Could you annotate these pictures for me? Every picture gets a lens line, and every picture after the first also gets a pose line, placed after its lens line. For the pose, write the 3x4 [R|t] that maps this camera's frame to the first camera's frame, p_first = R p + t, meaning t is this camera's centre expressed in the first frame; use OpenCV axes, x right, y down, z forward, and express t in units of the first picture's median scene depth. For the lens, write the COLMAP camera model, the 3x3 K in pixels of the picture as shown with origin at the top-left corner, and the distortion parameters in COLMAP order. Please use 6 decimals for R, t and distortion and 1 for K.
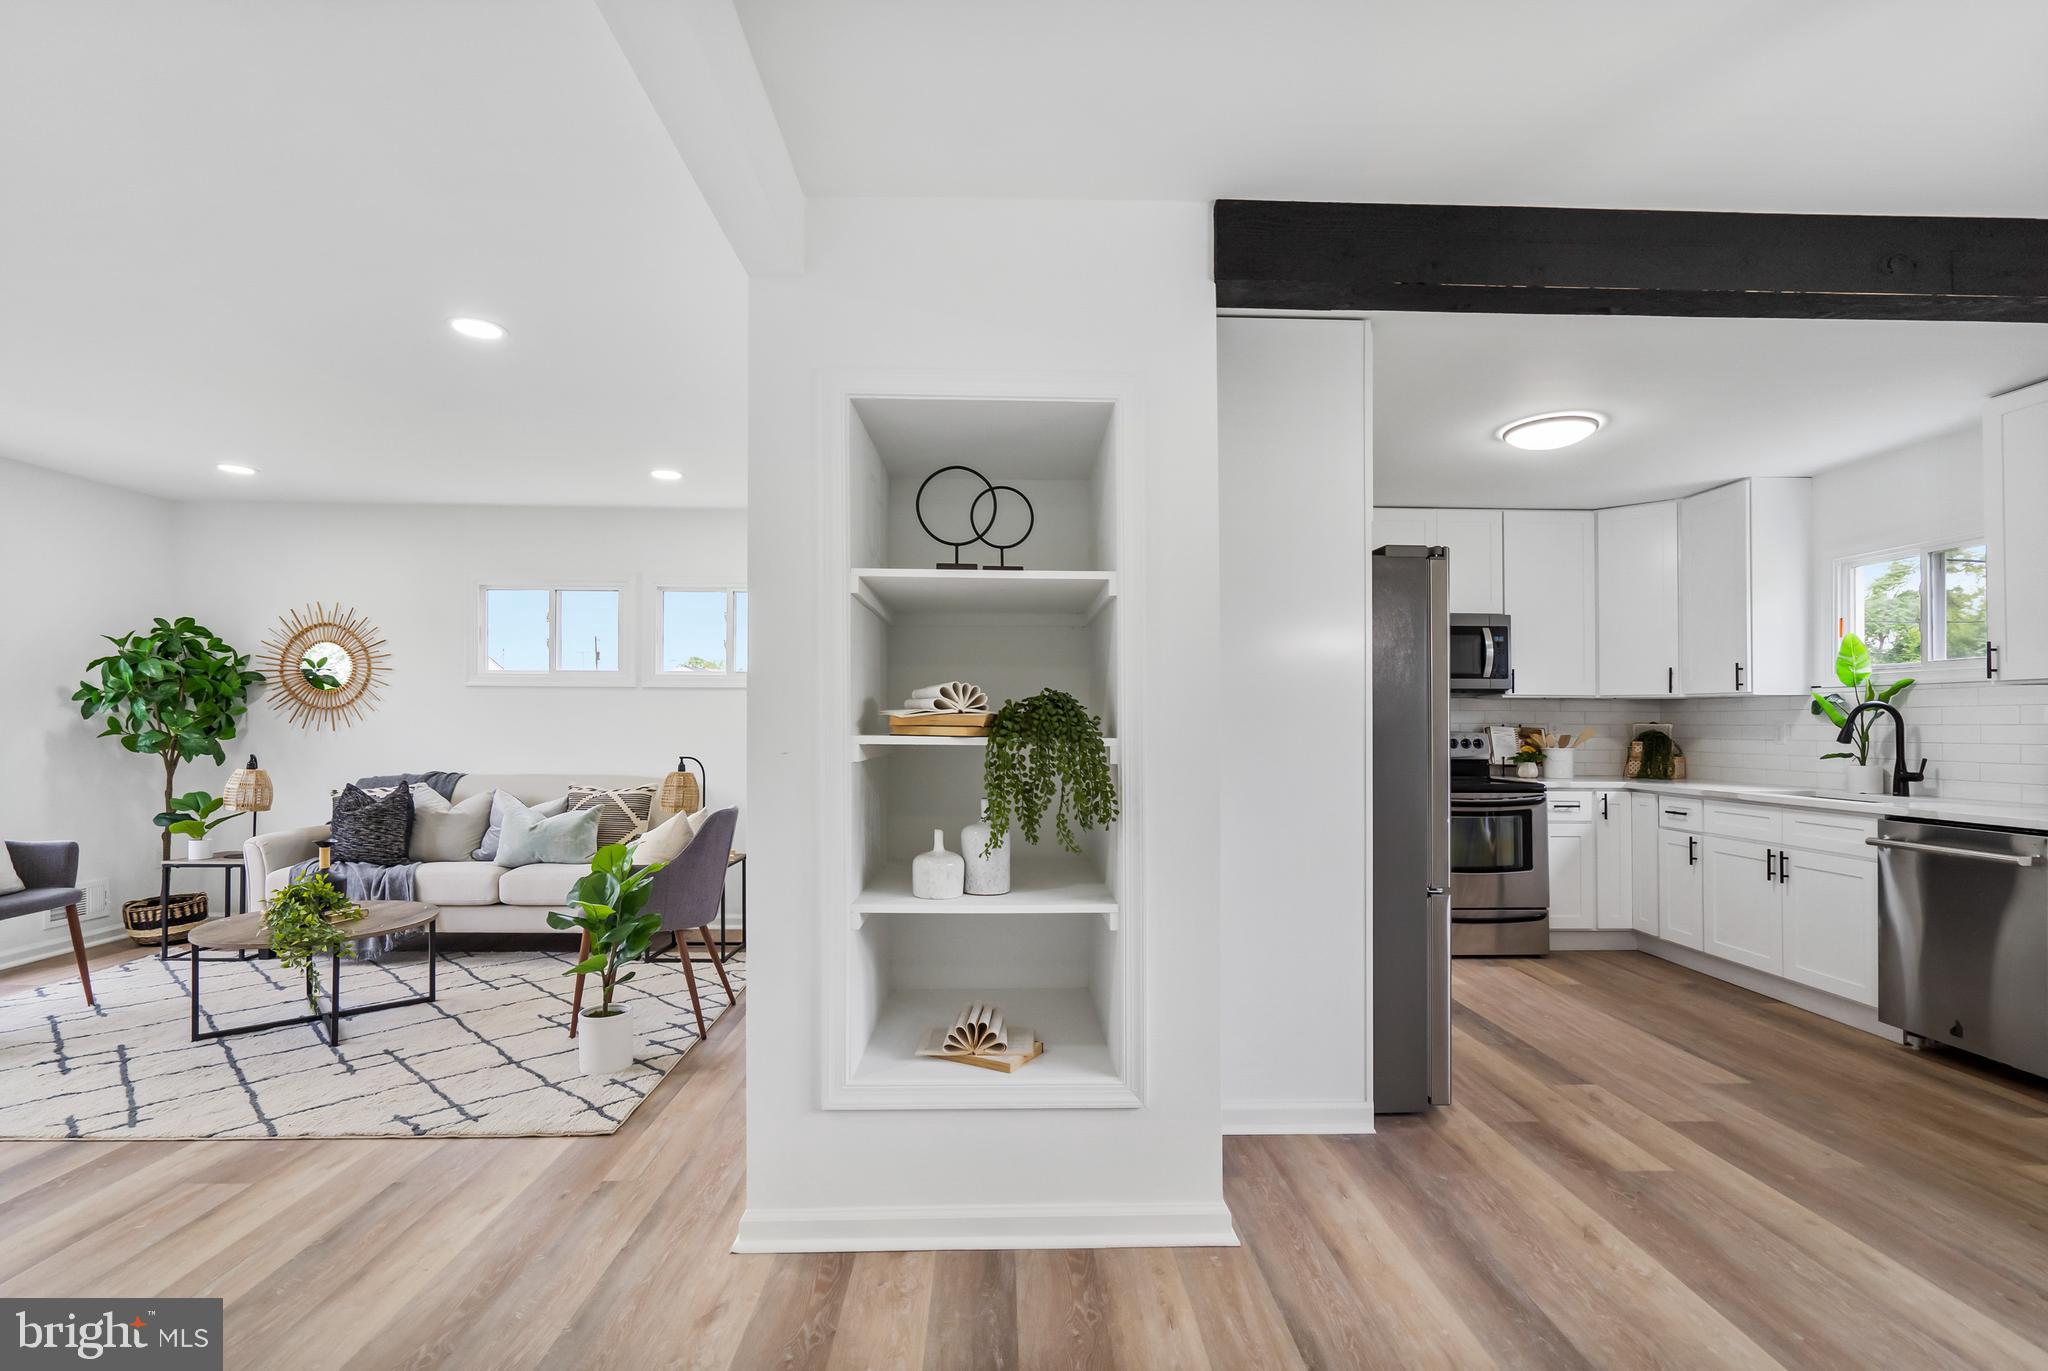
lens RADIAL K [[947.5, 0, 1025.2], [0, 947.5, 716.3], [0, 0, 1]] dist [-0.001353, -0.000461]
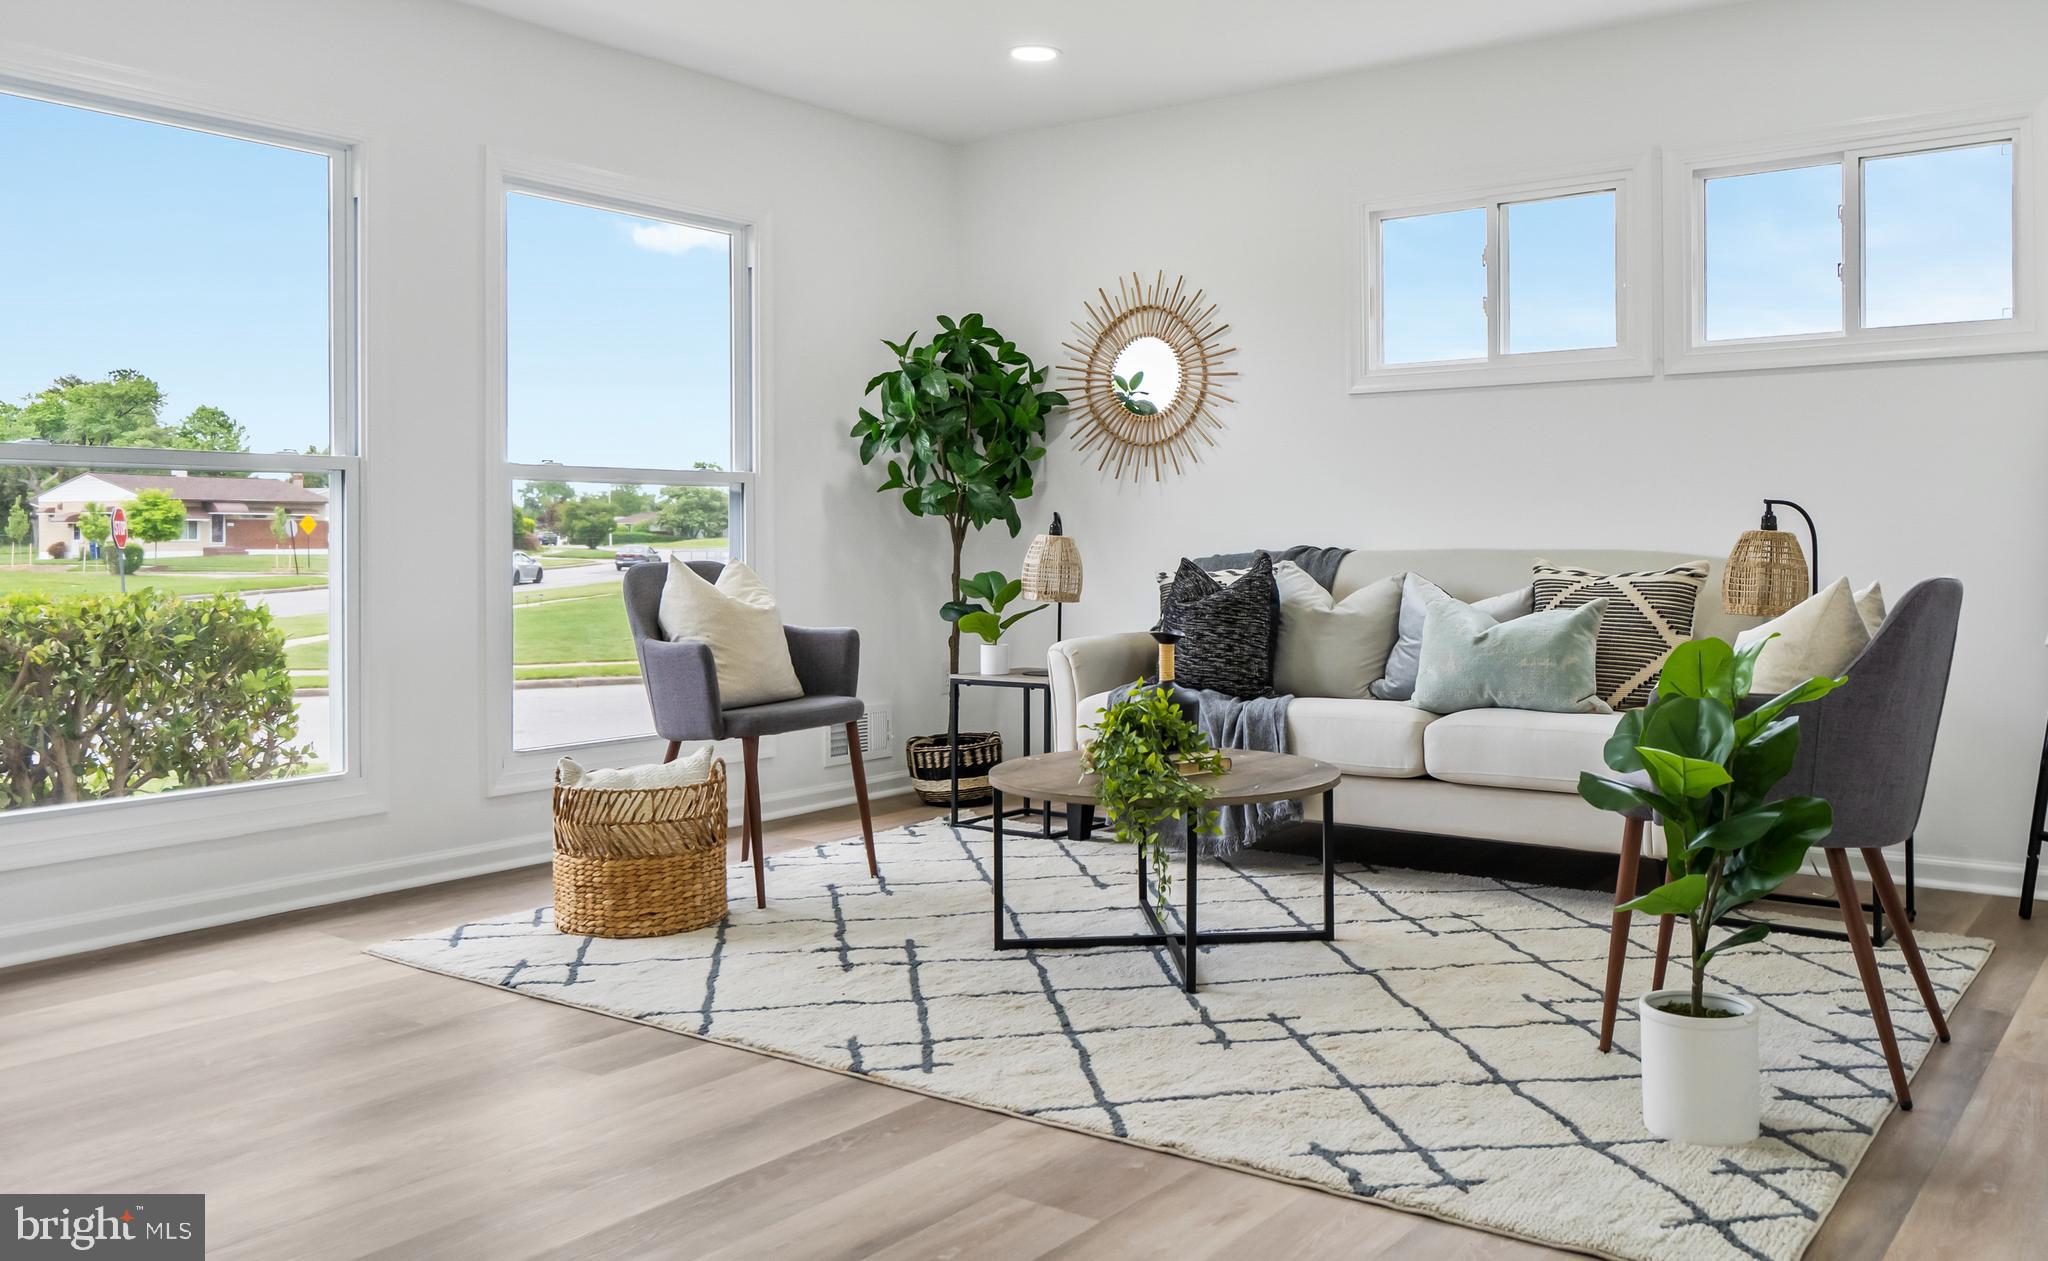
lens RADIAL K [[1667.0, 0, 1099.2], [0, 1667.0, 534.0], [0, 0, 1]] dist [0.008217, 0.000602]
pose [[0.800104, -0.012224, -0.599736, -0.161782], [0.013008, 0.999911, -0.003028, 0.072360], [0.599720, -0.005378, 0.800192, 0.163433]]
